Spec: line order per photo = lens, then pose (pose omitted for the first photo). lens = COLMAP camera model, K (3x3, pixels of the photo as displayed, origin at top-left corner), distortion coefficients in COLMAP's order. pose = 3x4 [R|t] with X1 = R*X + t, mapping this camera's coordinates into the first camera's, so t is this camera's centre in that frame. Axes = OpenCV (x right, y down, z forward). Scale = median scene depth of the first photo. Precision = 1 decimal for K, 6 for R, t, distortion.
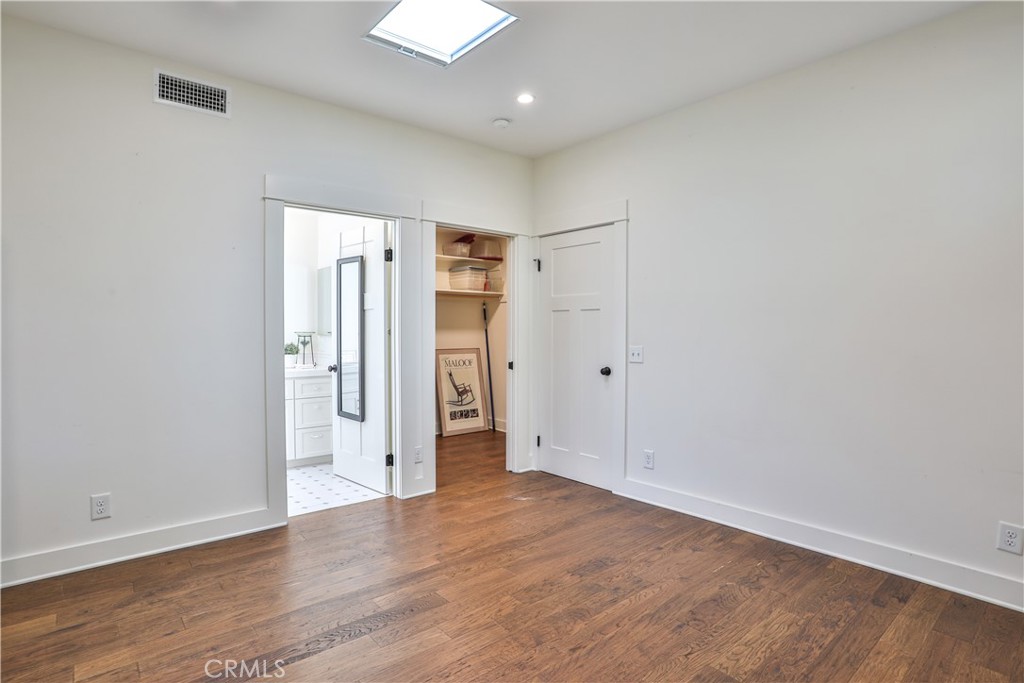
lens RADIAL K [[531.4, 0, 507.6], [0, 531.4, 340.0], [0, 0, 1]] dist [-0.078634, 0.033781]
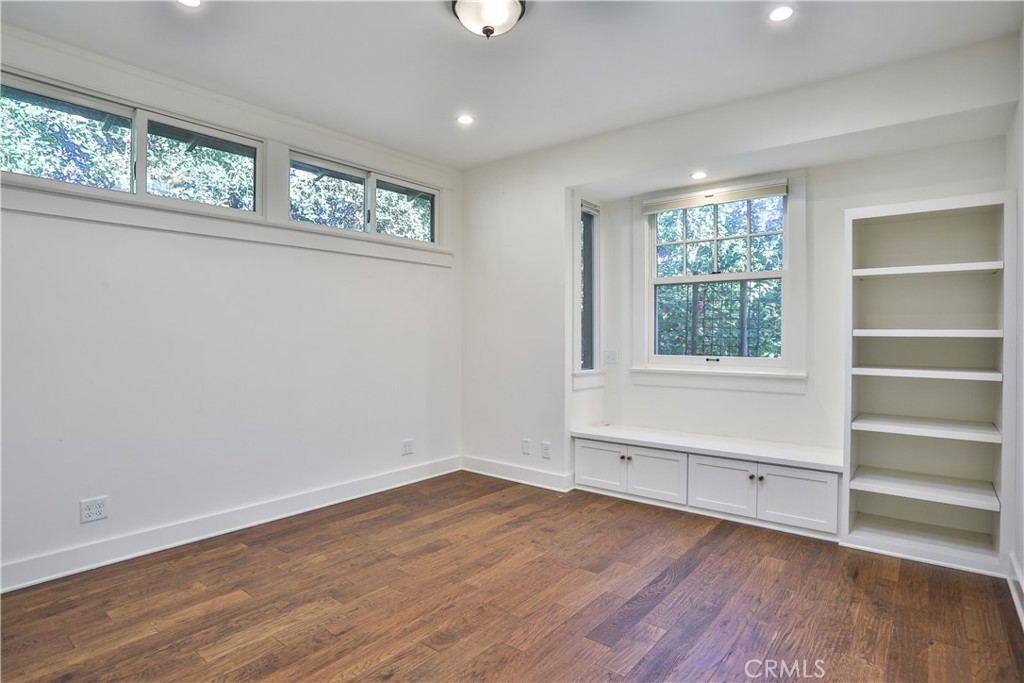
lens RADIAL K [[531.4, 0, 507.6], [0, 531.4, 340.0], [0, 0, 1]] dist [-0.078634, 0.033781]
pose [[-0.982929, 0.001485, -0.183977, 0.108827], [-0.003370, 0.999654, 0.026073, -0.020787], [0.183952, 0.026248, -0.982585, 1.087963]]
